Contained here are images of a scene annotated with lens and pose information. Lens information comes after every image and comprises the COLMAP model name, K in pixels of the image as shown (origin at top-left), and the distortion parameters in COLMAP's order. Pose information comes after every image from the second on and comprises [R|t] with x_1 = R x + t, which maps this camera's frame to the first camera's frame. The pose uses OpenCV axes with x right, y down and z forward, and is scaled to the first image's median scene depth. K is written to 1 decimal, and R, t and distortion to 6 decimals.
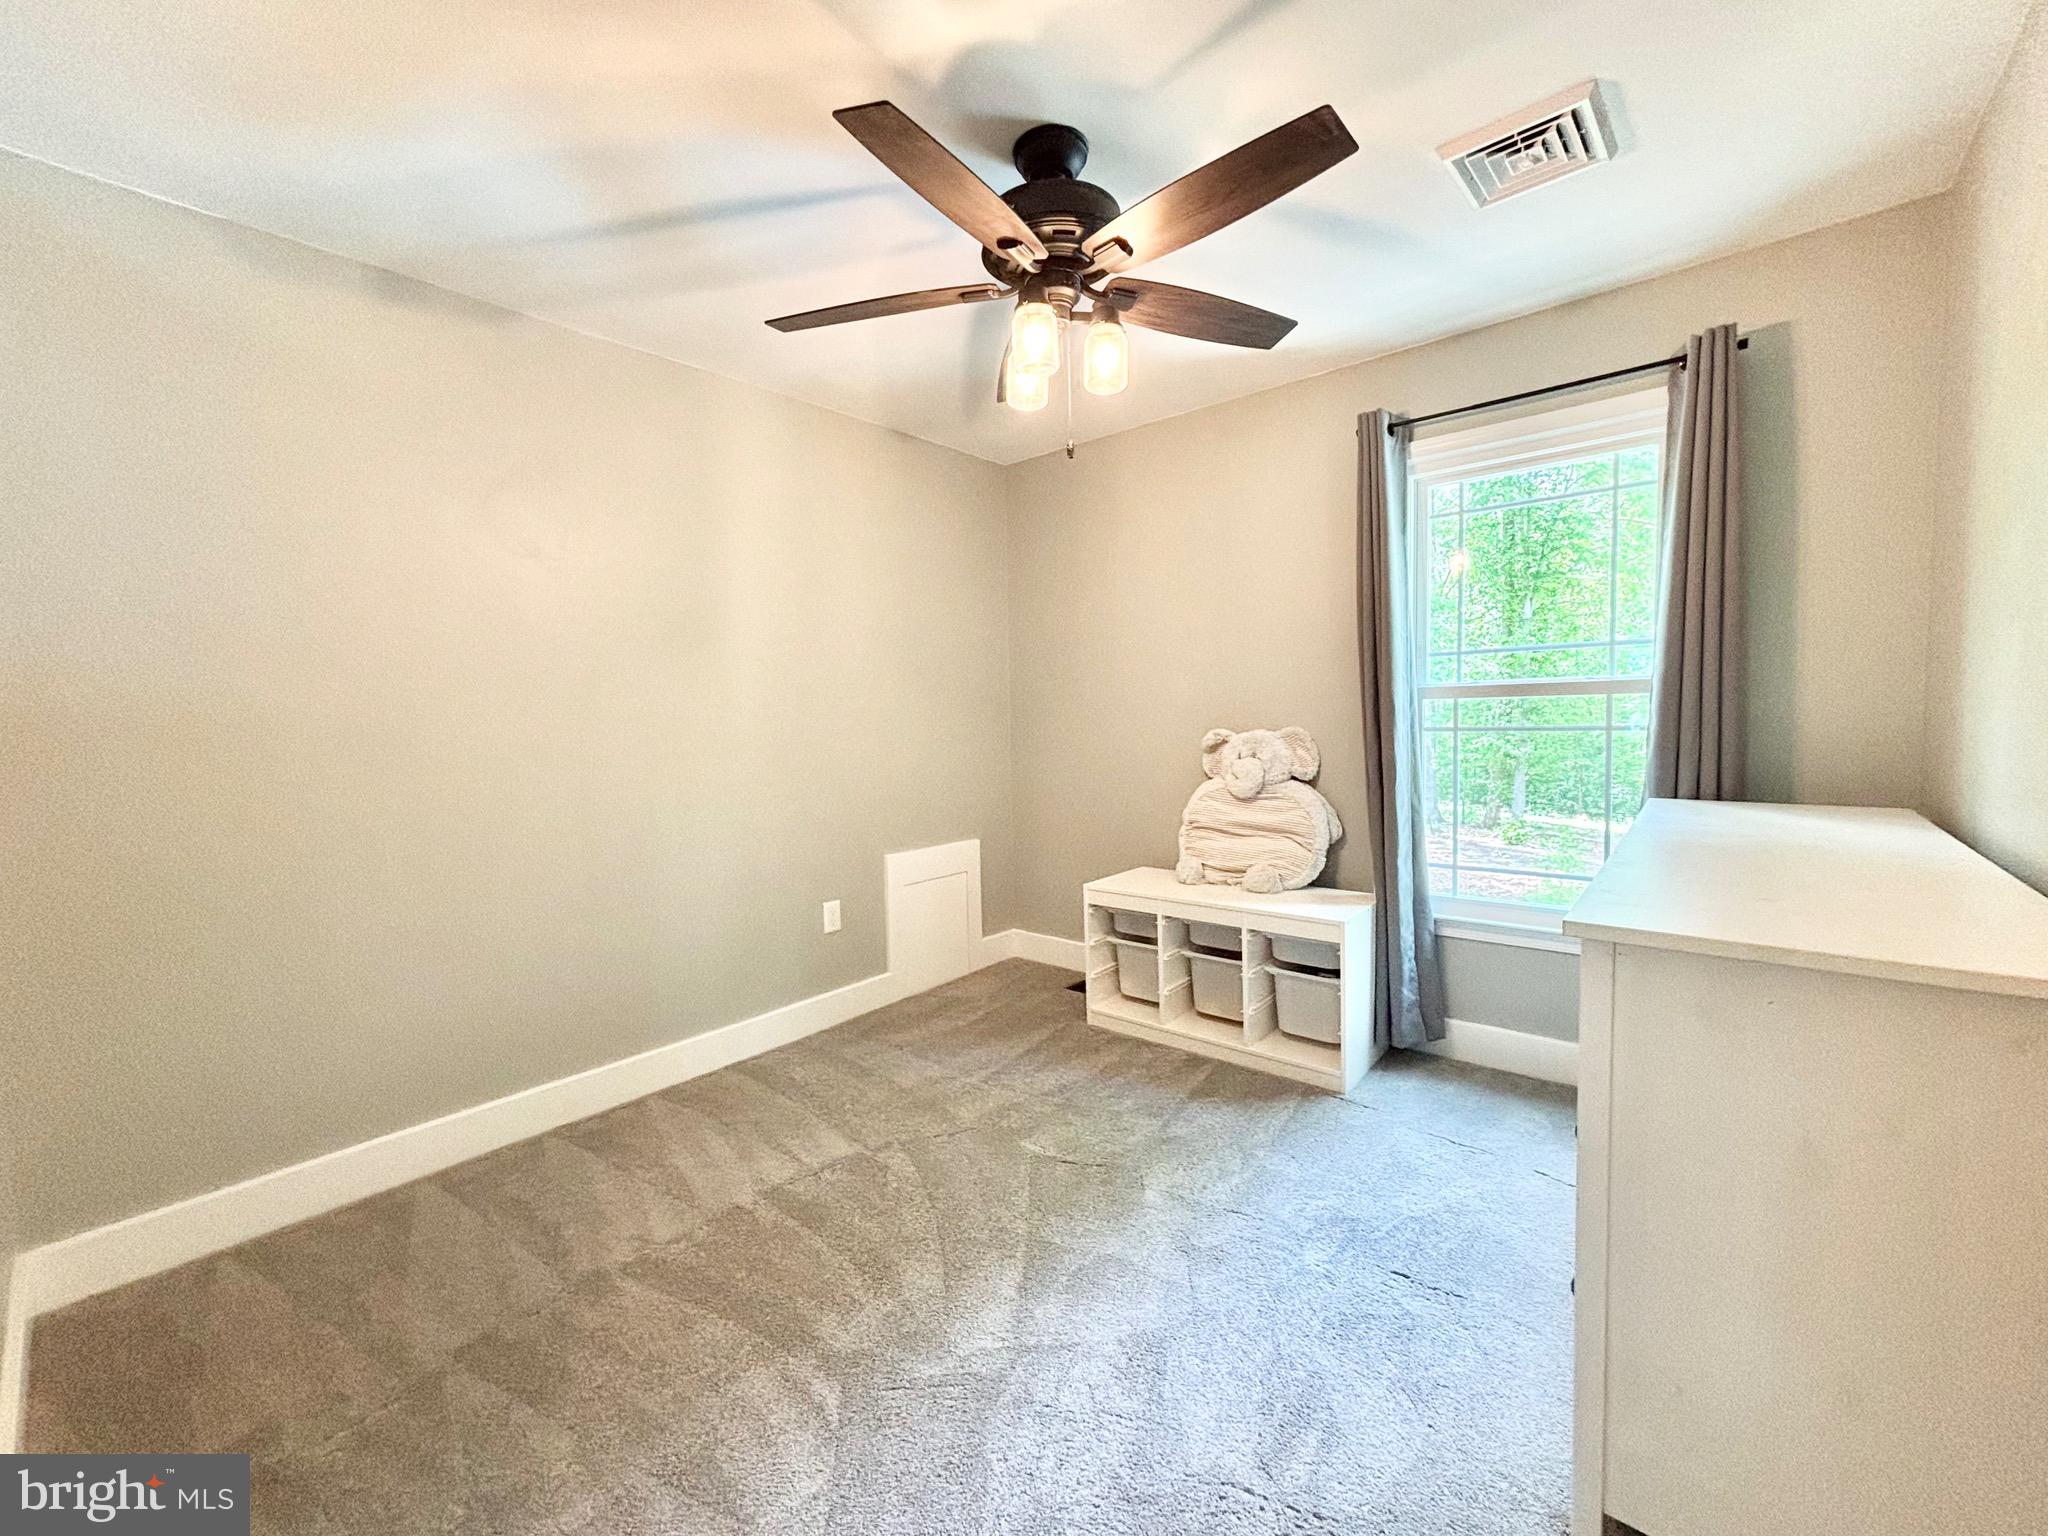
lens RADIAL K [[823.6, 0, 1024.5], [0, 823.6, 765.8], [0, 0, 1]] dist [0.001037, -0.000036]
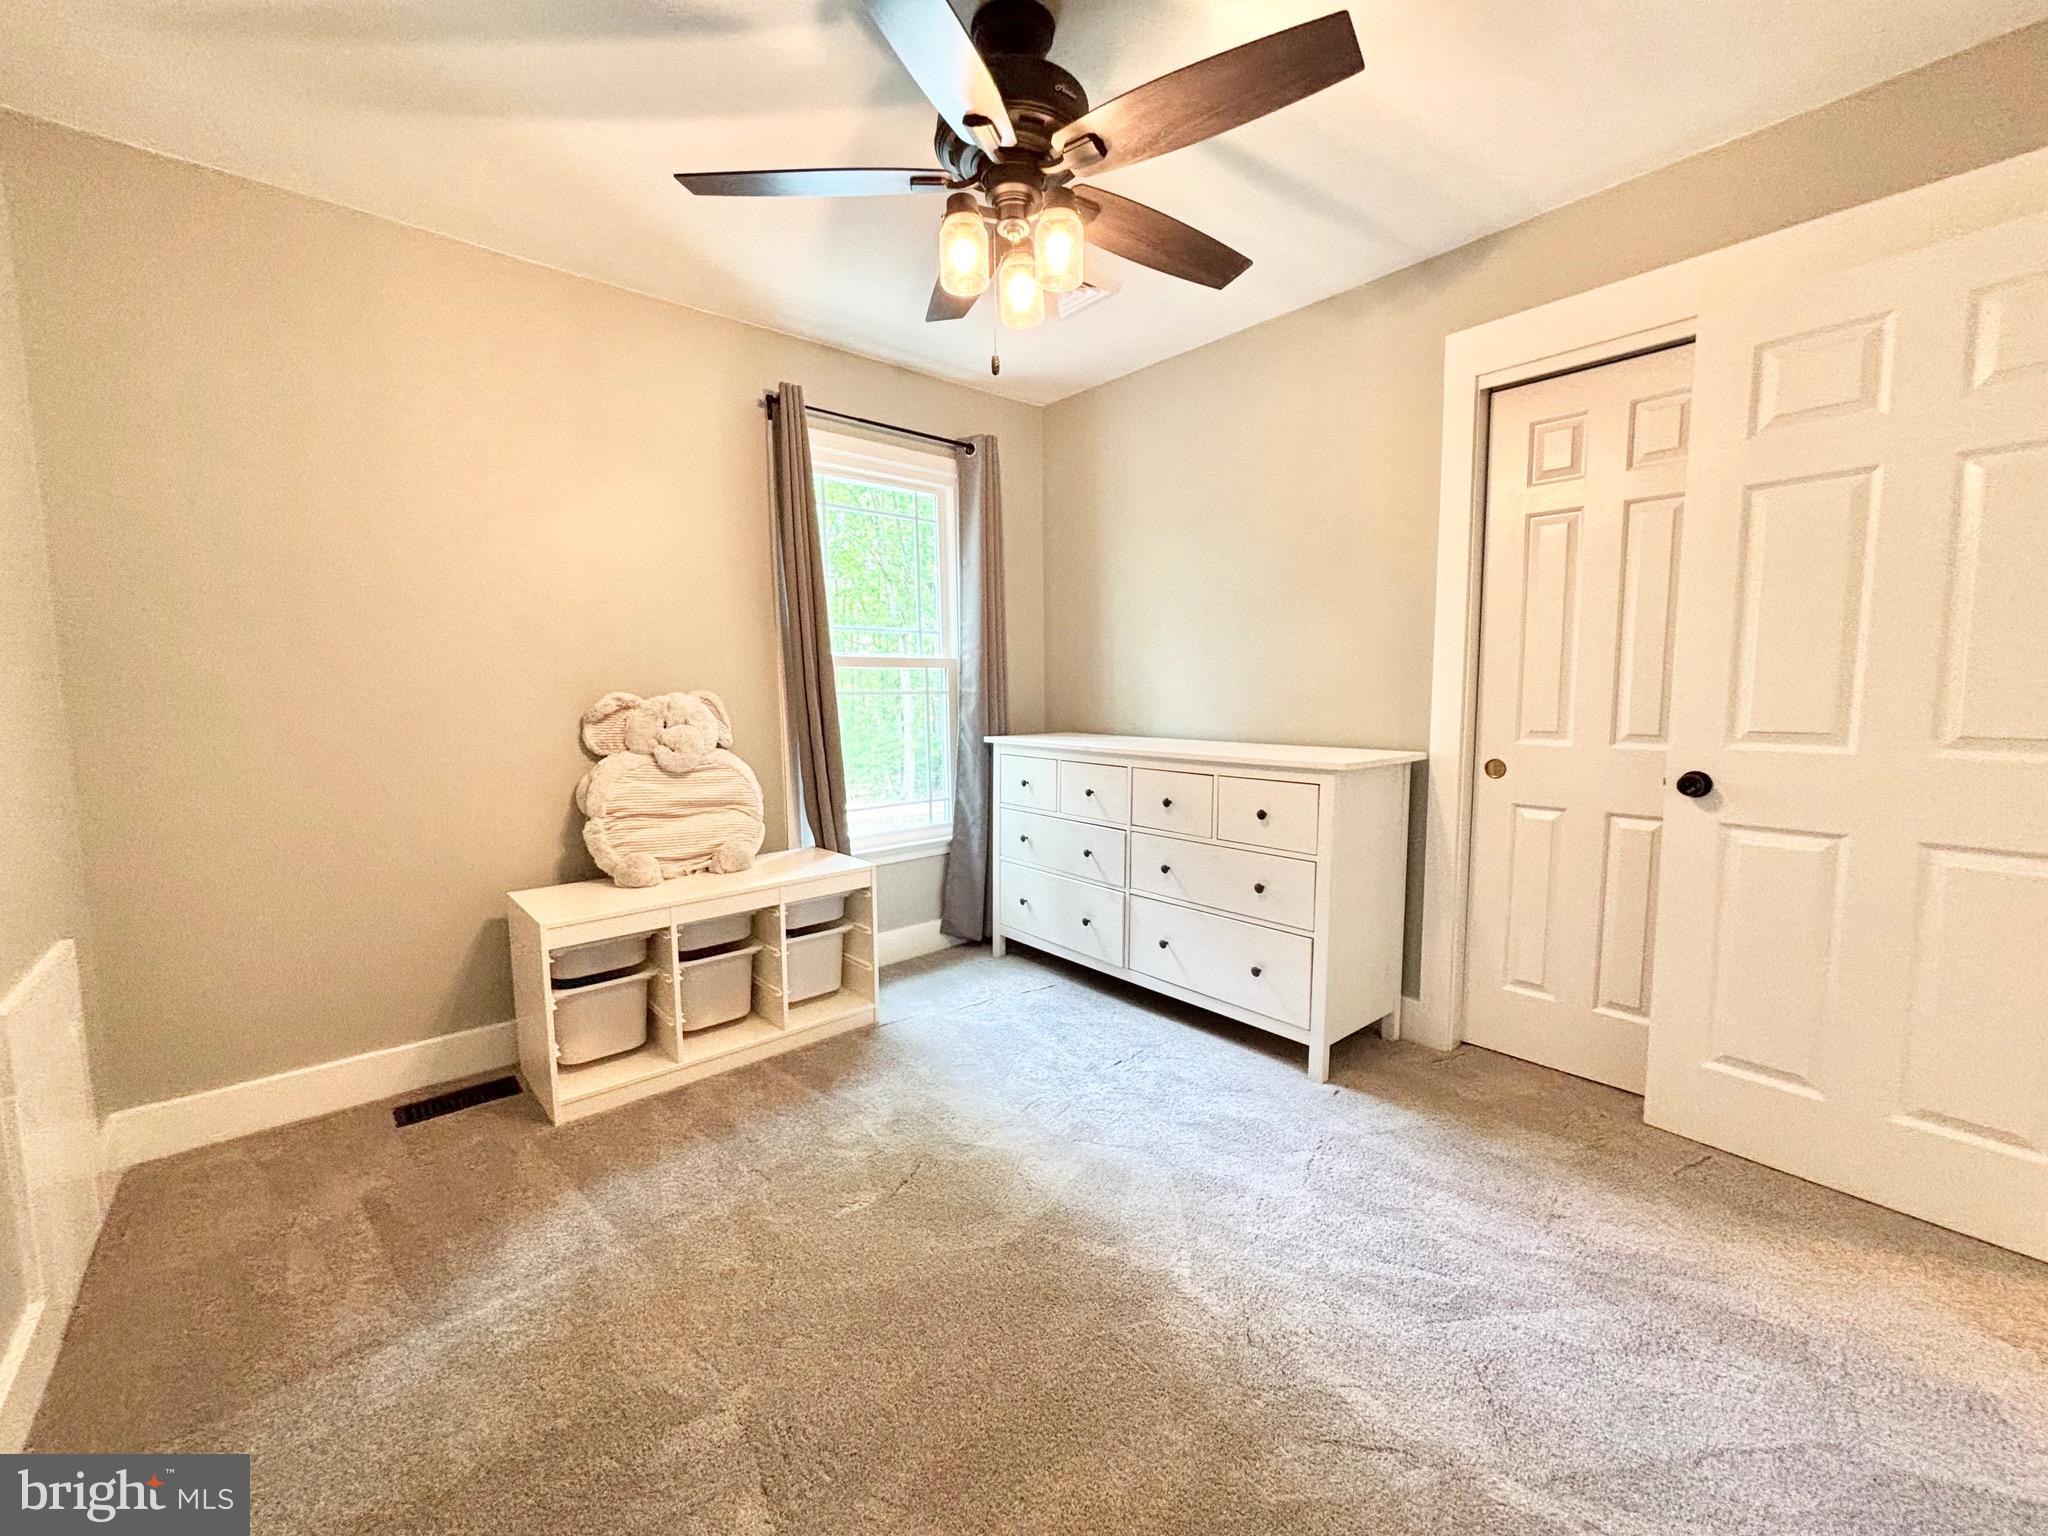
lens RADIAL K [[823.6, 0, 1025.0], [0, 823.6, 770.4], [0, 0, 1]] dist [0.001037, -0.000036]
pose [[0.134028, -0.075010, 0.988135, -0.586716], [0.064158, 0.995696, 0.066881, 0.002728], [-0.988898, 0.054433, 0.138264, 0.579919]]
